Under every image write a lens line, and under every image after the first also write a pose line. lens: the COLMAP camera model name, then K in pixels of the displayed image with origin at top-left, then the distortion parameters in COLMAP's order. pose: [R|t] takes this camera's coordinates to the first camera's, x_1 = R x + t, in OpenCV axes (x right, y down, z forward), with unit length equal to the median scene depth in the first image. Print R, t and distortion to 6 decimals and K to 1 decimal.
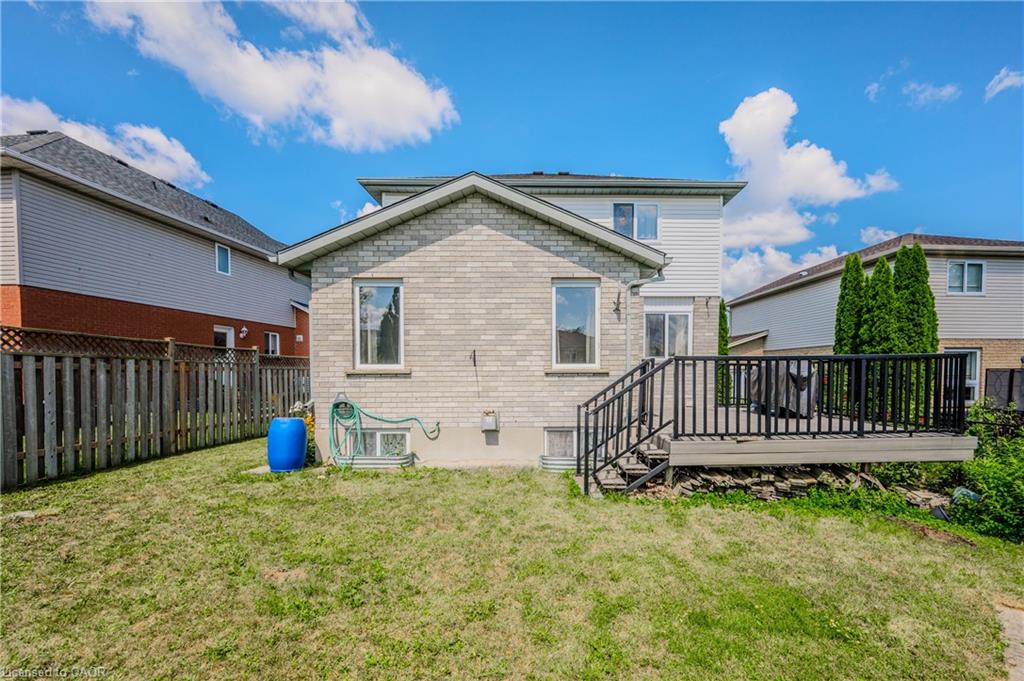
lens RADIAL K [[425.2, 0, 557.3], [0, 425.2, 381.1], [0, 0, 1]] dist [0.001896, 0.000318]
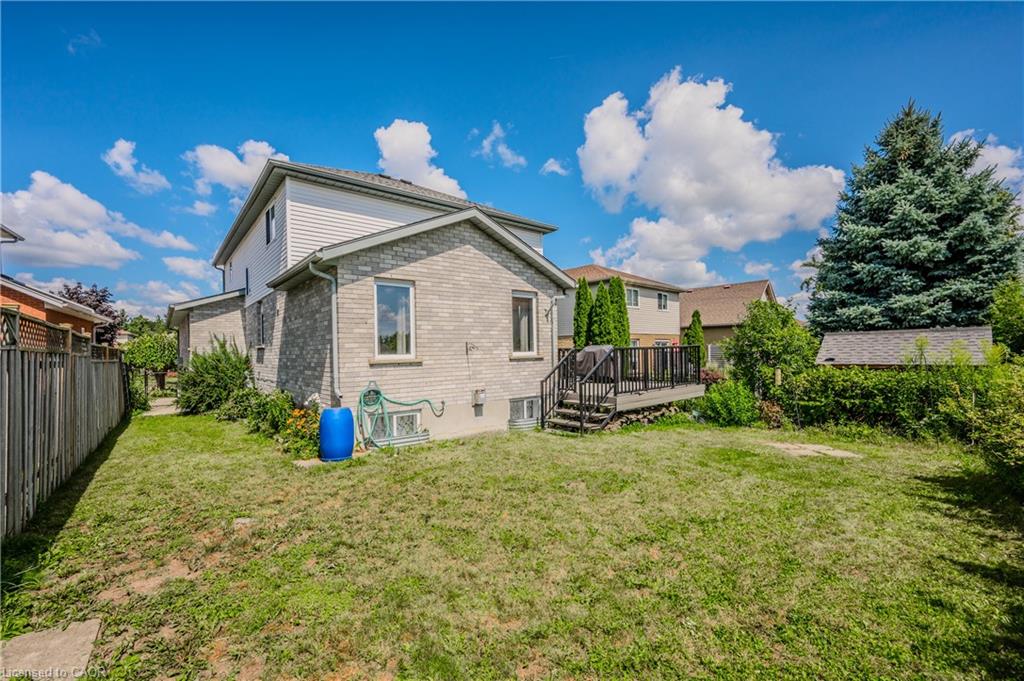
lens RADIAL K [[426.6, 0, 509.8], [0, 426.6, 346.9], [0, 0, 1]] dist [-0.000438, -0.000030]
pose [[0.790236, -0.005523, 0.612778, -0.875450], [0.029955, 0.999112, -0.029625, -0.017430], [-0.612070, 0.041766, 0.789700, -0.080558]]
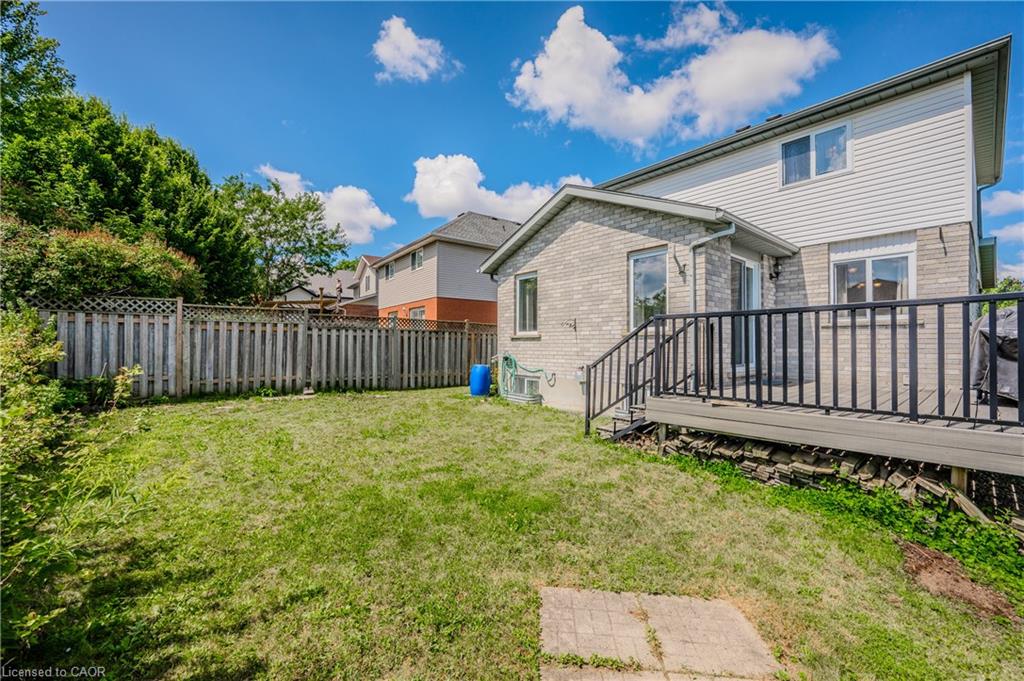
lens RADIAL K [[410.5, 0, 525.1], [0, 410.5, 335.7], [0, 0, 1]] dist [-0.000859, 0.000007]
pose [[0.644580, -0.015307, -0.764384, 0.653701], [-0.019841, 0.999128, -0.036739, 0.026580], [0.764280, 0.038847, 0.643714, 0.093061]]
